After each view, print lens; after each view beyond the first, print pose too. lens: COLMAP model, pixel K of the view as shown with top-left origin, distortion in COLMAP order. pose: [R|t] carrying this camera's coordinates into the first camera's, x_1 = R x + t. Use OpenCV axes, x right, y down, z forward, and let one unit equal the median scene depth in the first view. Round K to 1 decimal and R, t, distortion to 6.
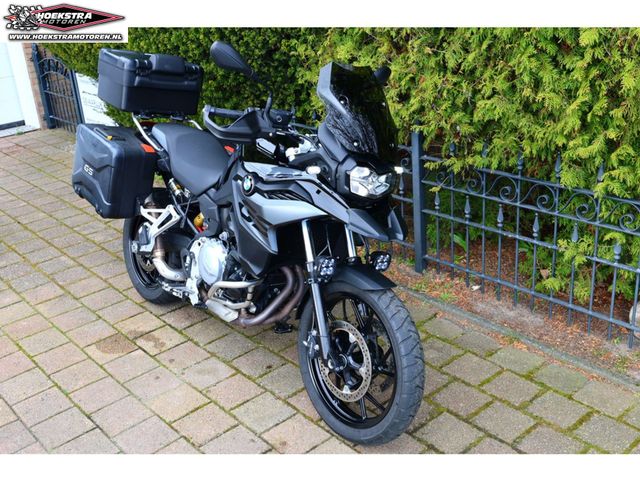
lens RADIAL K [[711.2, 0, 320.0], [0, 711.2, 240.0], [0, 0, 1]] dist [0.002008, 0.004399]
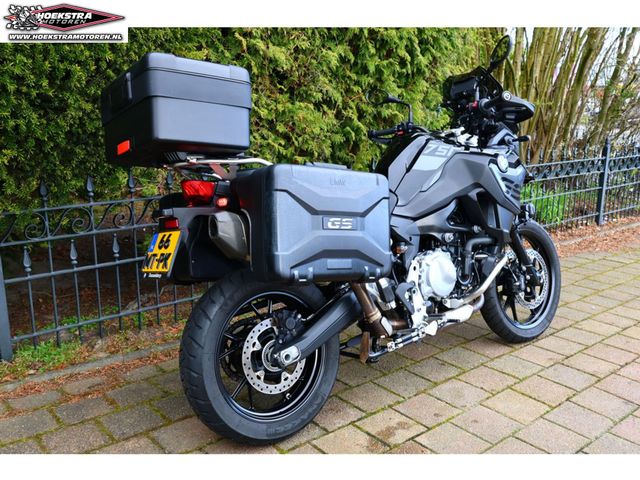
lens RADIAL K [[596.3, 0, 320.0], [0, 596.3, 240.0], [0, 0, 1]] dist [0.009026, 0.007607]
pose [[0.019303, -0.160672, 0.986819, -0.885700], [0.377941, 0.914941, 0.141576, -0.173243], [-0.925628, 0.370226, 0.078386, 1.015012]]
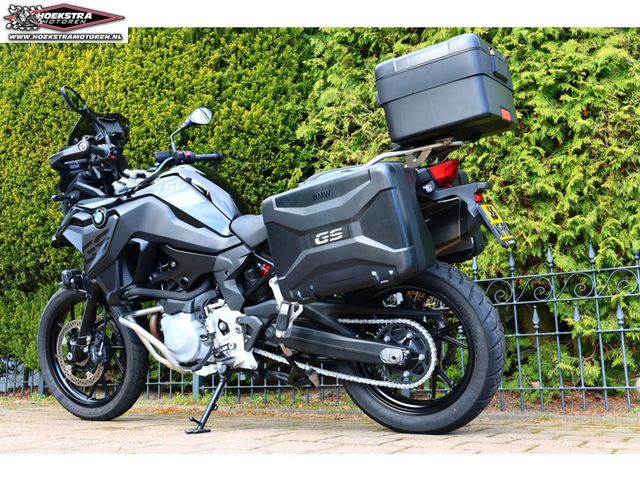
lens RADIAL K [[687.0, 0, 320.0], [0, 687.0, 240.0], [0, 0, 1]] dist [-0.002117, 0.007723]
pose [[0.937374, 0.121122, 0.326588, -0.374082], [0.088992, 0.823204, -0.560727, 0.450914], [-0.336765, 0.554675, 0.760871, 0.239979]]
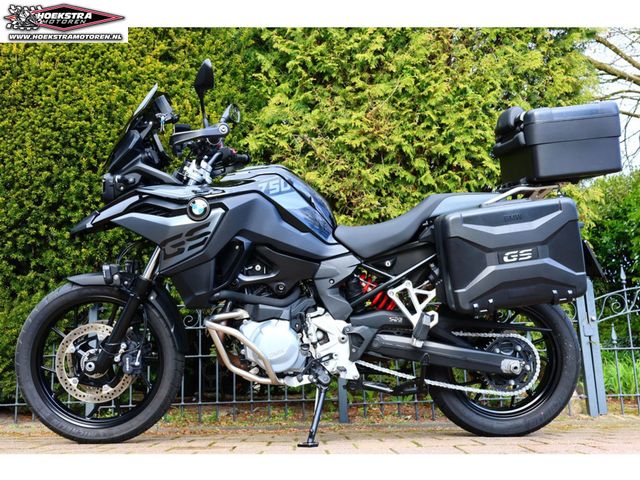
lens RADIAL K [[674.0, 0, 320.0], [0, 674.0, 240.0], [0, 0, 1]] dist [-0.003296, 0.014157]
pose [[0.642890, 0.220916, 0.733409, -0.795403], [0.283339, 0.820995, -0.495667, 0.364866], [-0.711626, 0.526462, 0.465216, 0.531044]]
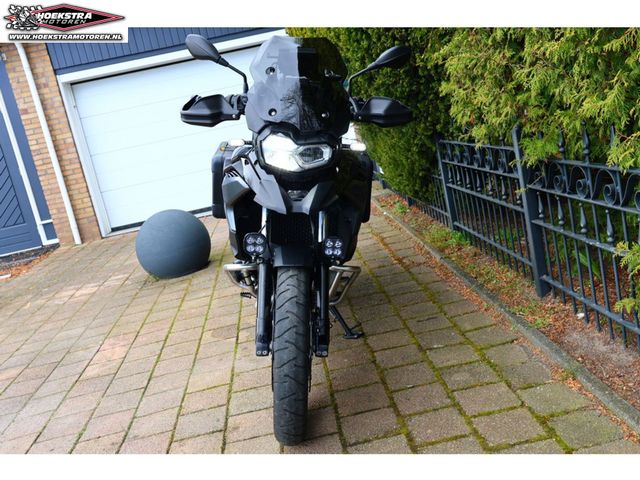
lens RADIAL K [[634.8, 0, 320.0], [0, 634.8, 240.0], [0, 0, 1]] dist [-0.001878, -0.000321]
pose [[0.805611, 0.024724, -0.591929, 0.459364], [-0.085974, 0.993431, -0.075516, 0.071111], [0.586174, 0.111727, 0.802445, 0.284396]]
